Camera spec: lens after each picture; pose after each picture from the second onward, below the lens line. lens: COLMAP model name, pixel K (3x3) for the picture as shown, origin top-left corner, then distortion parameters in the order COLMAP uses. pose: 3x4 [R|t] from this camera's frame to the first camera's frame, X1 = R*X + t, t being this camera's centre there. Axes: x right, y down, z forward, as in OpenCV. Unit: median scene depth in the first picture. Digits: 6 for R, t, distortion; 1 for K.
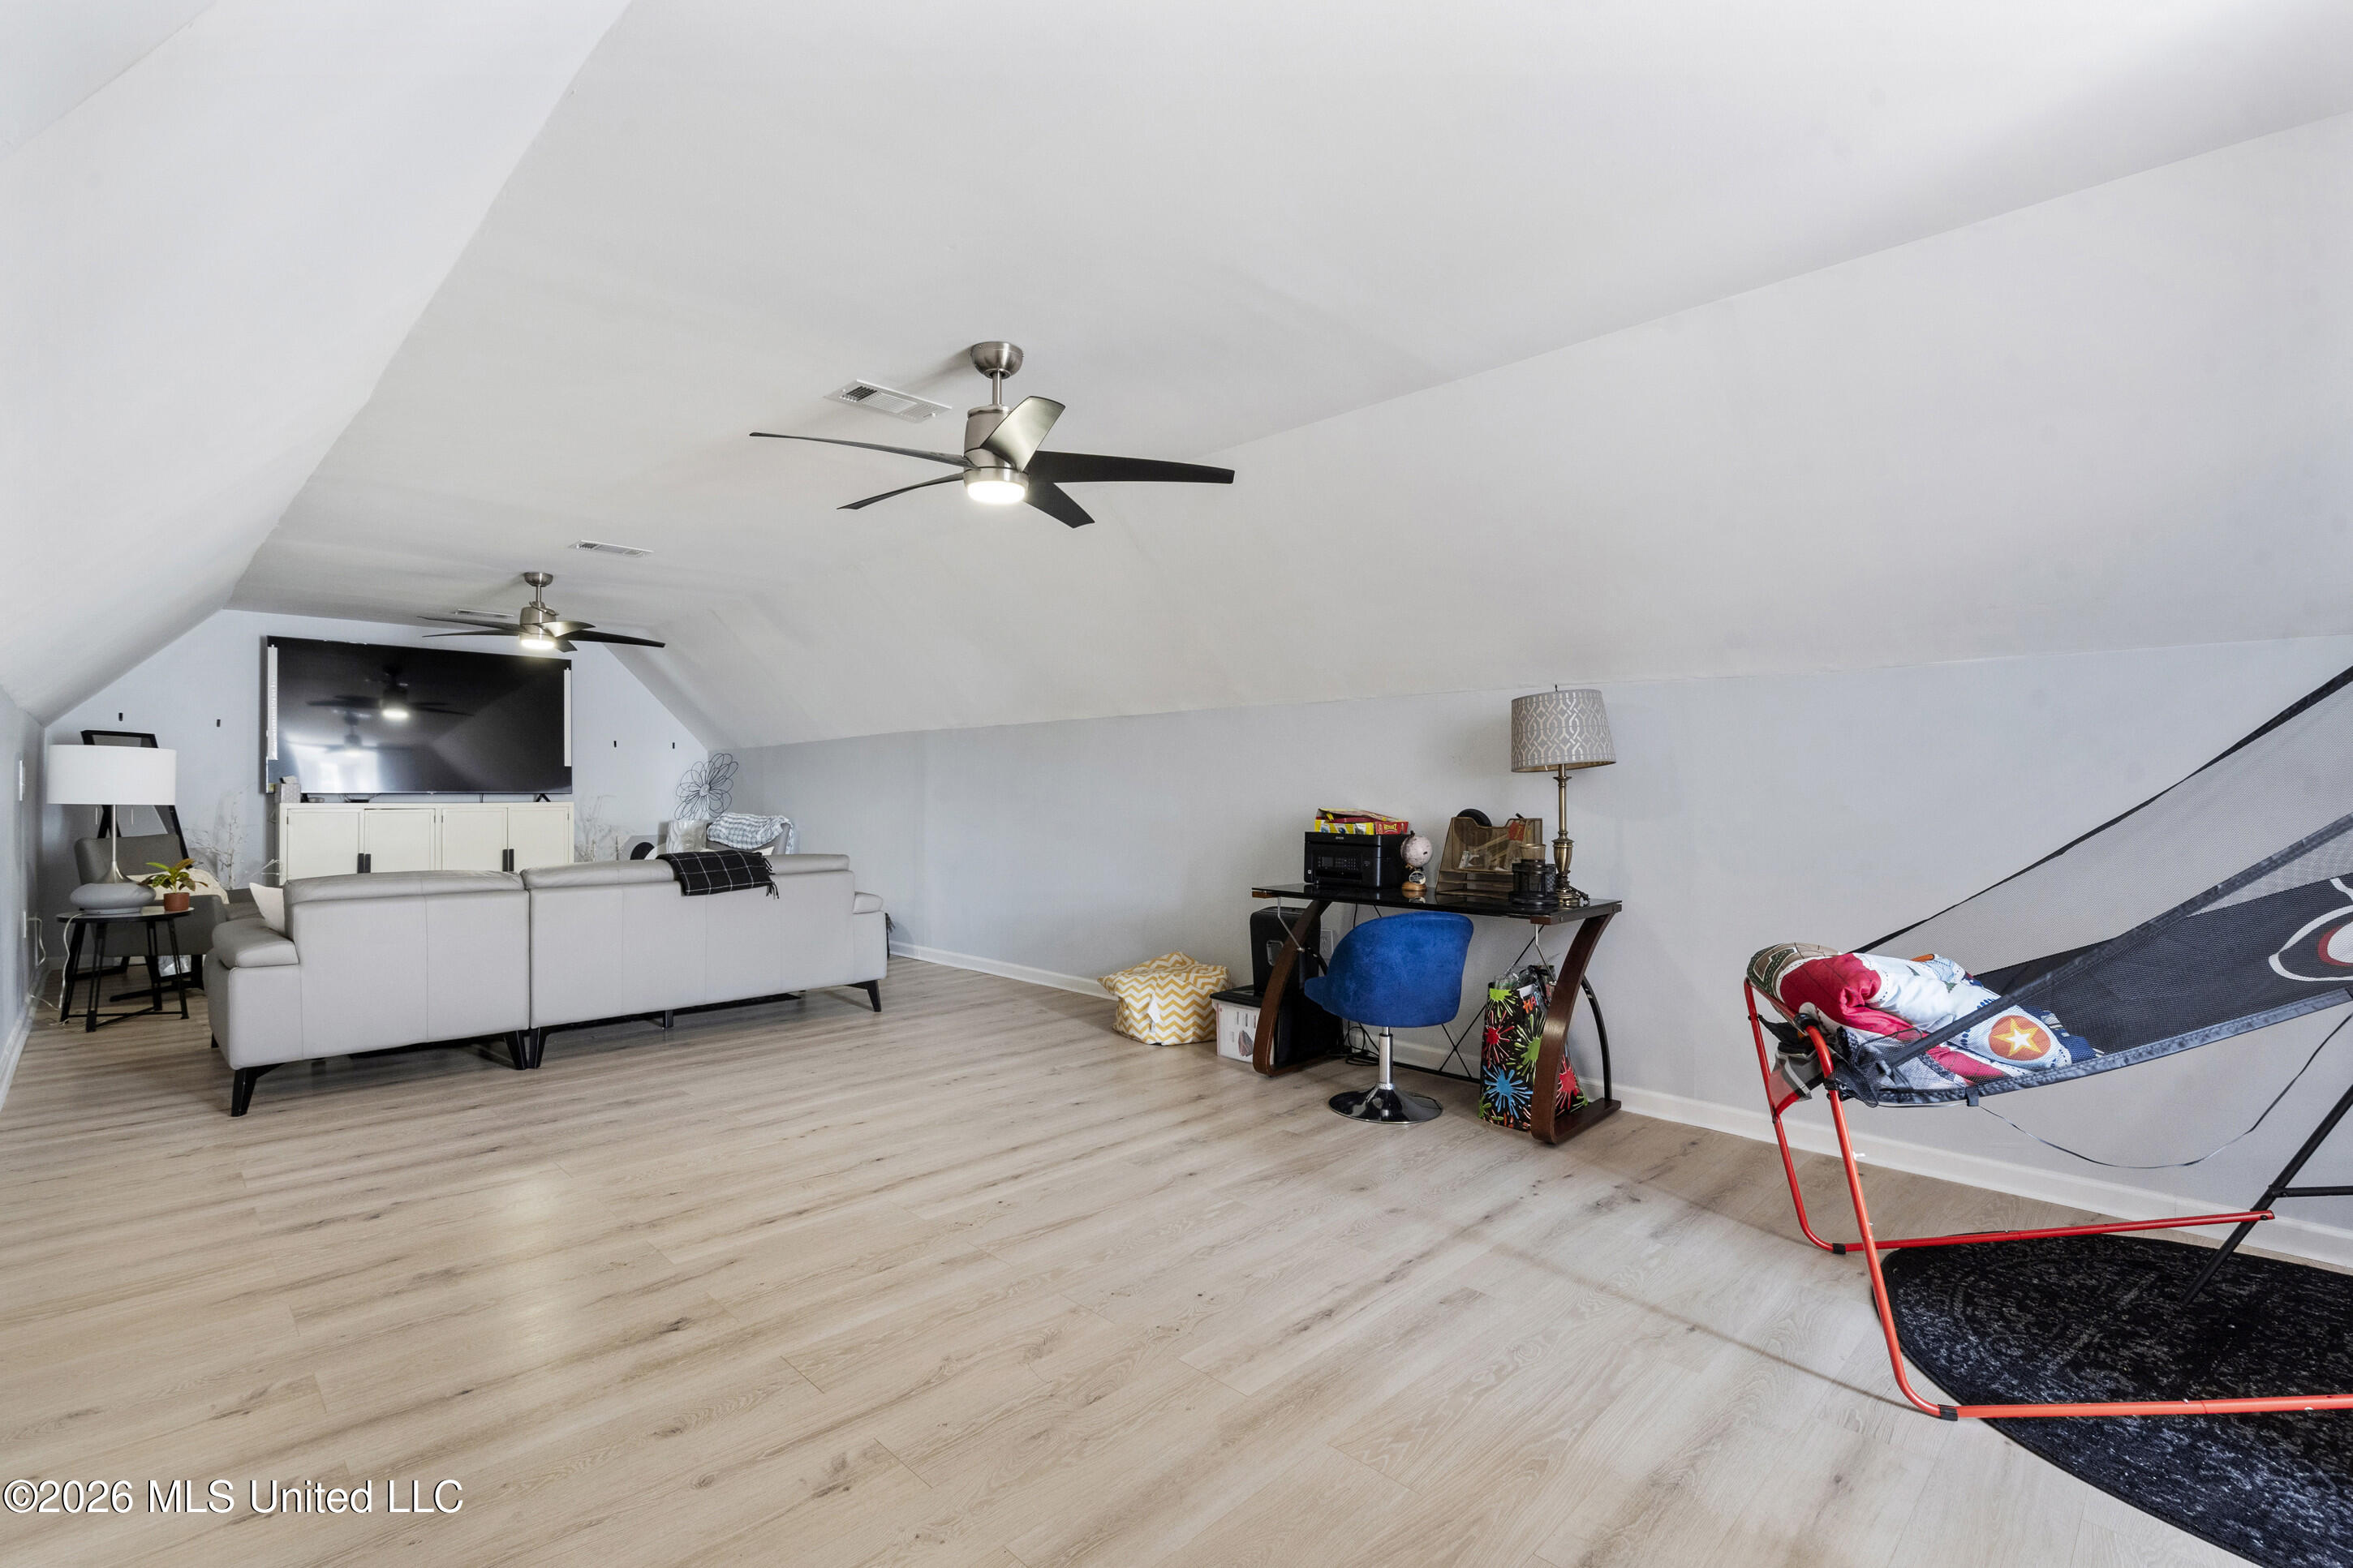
lens RADIAL K [[1082.5, 0, 1170.7], [0, 1082.5, 785.7], [0, 0, 1]] dist [-0.005737, 0.001228]
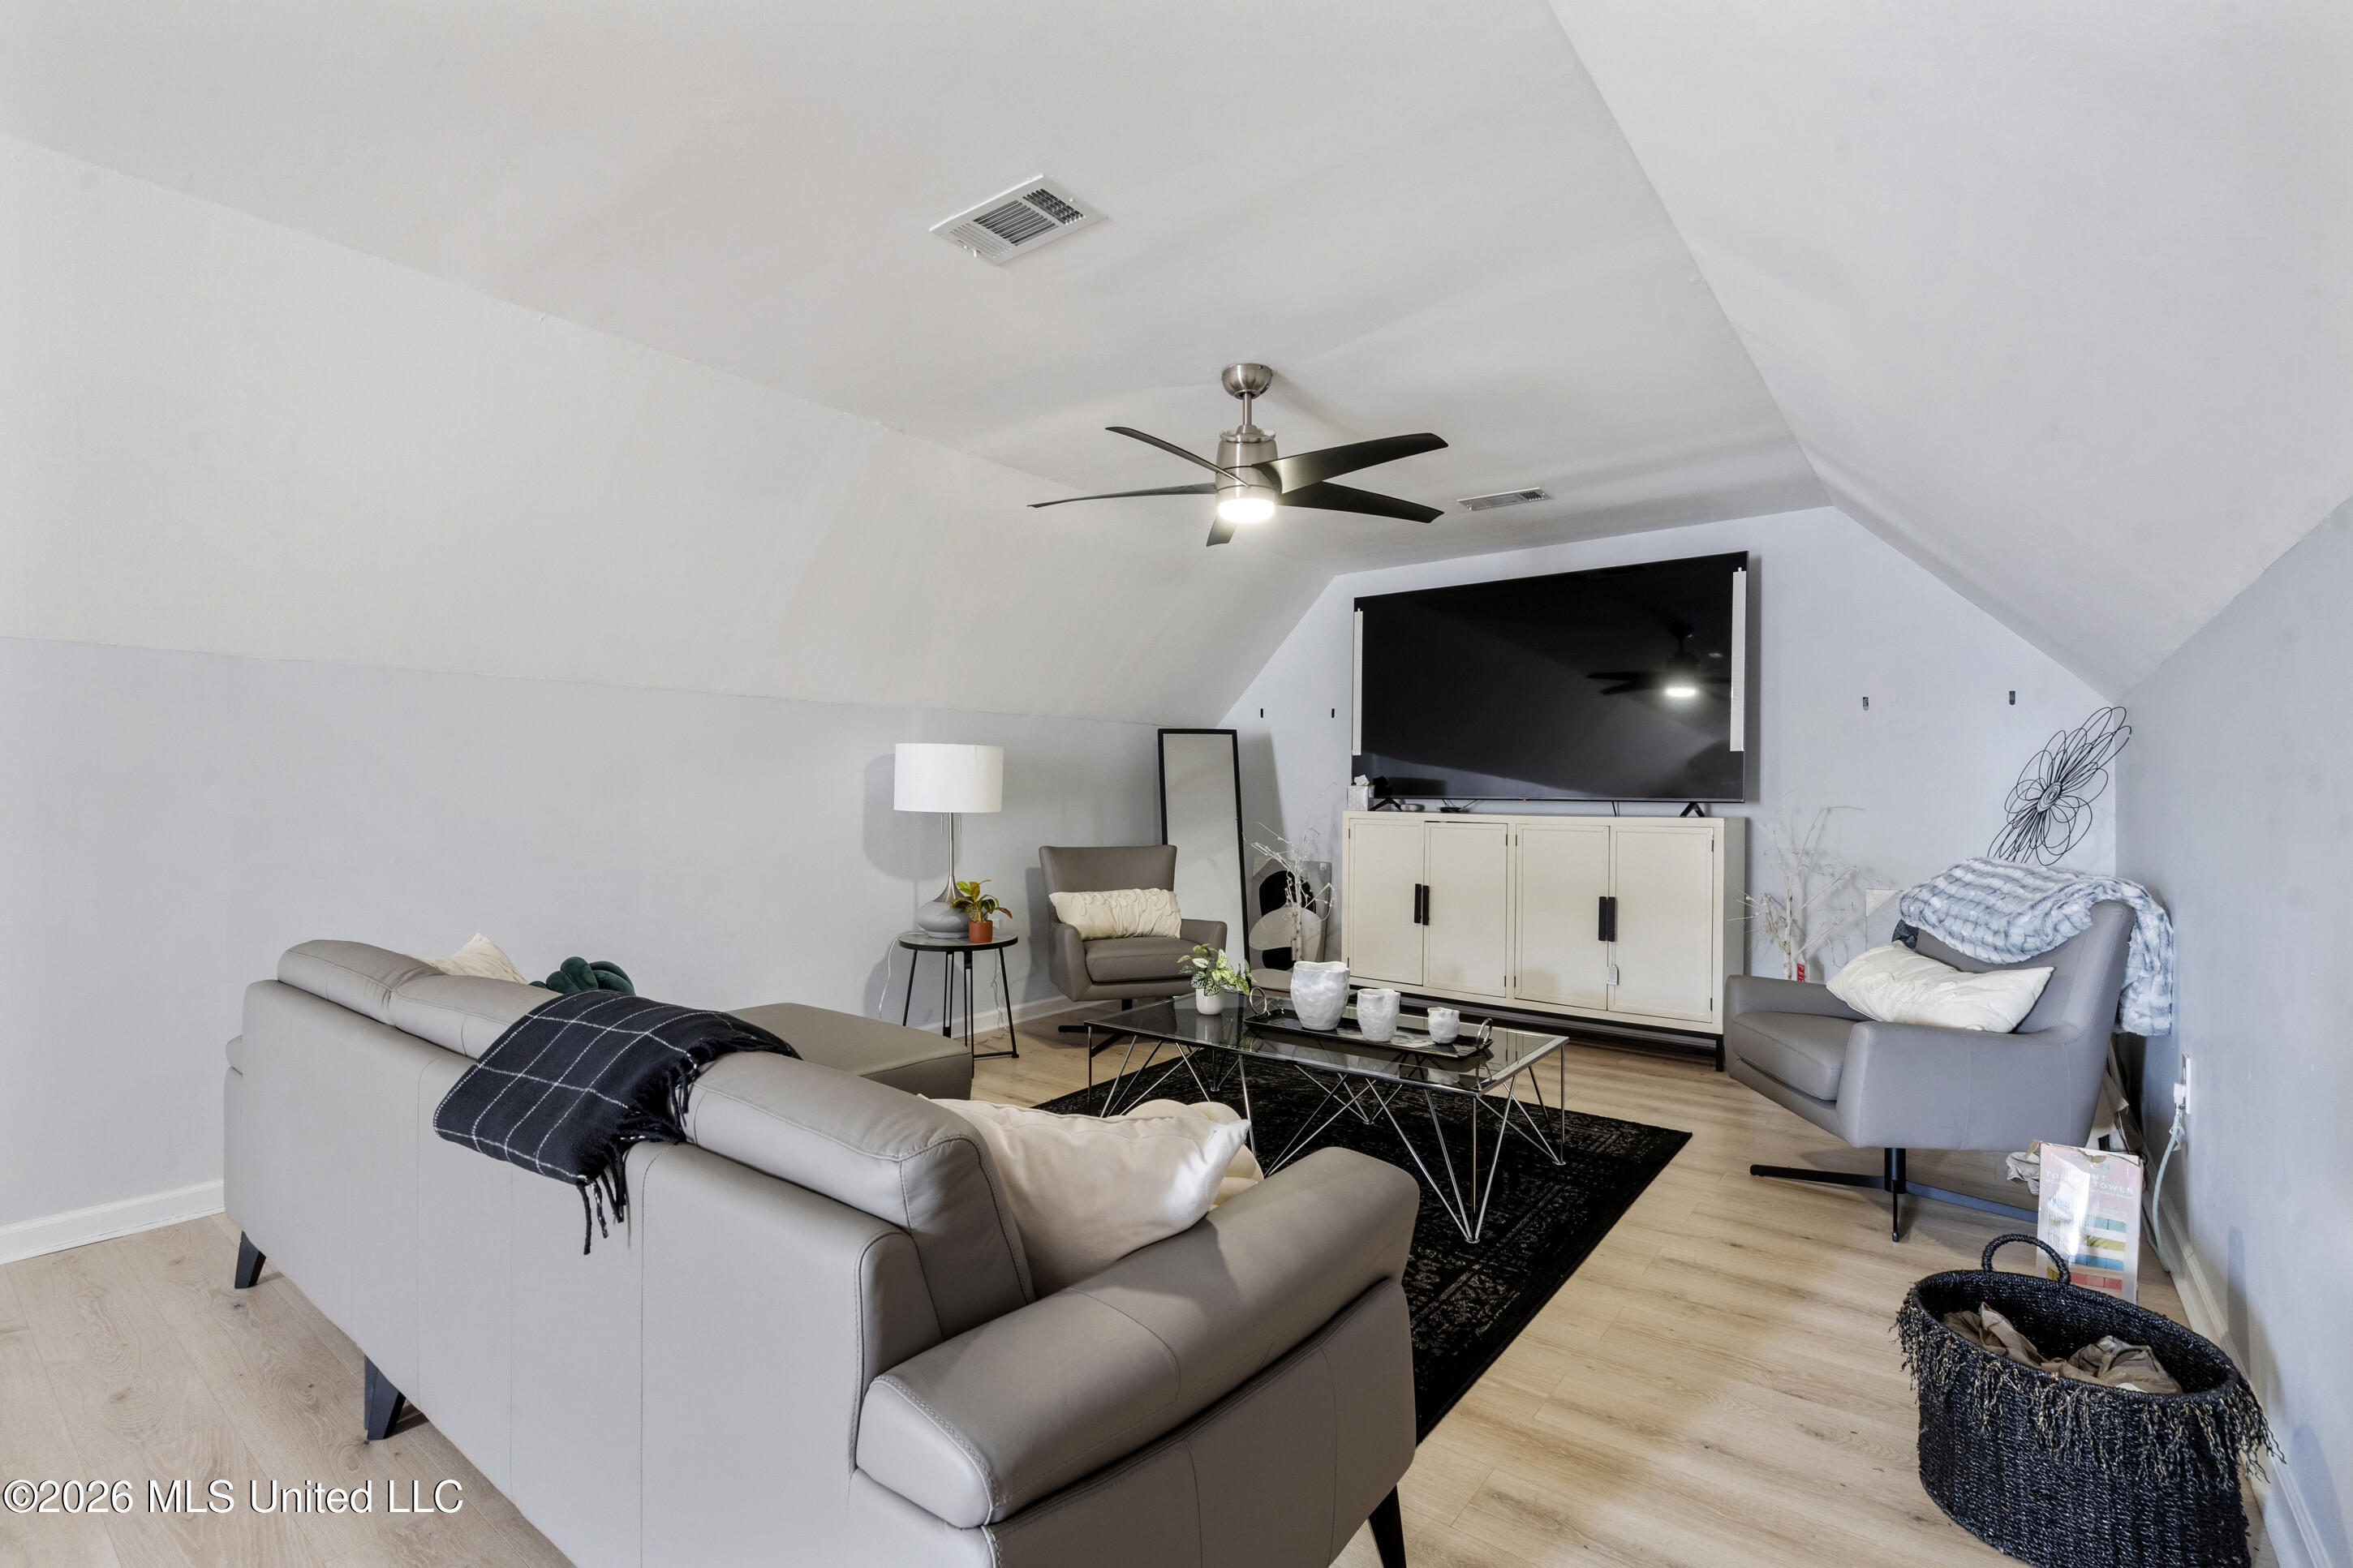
lens RADIAL K [[1082.5, 0, 1165.3], [0, 1082.5, 789.9], [0, 0, 1]] dist [-0.005737, 0.001228]
pose [[0.114249, -0.001228, -0.993451, -0.062432], [-0.000813, 0.999999, -0.001330, 0.002131], [0.993452, 0.000959, 0.114247, 0.682207]]
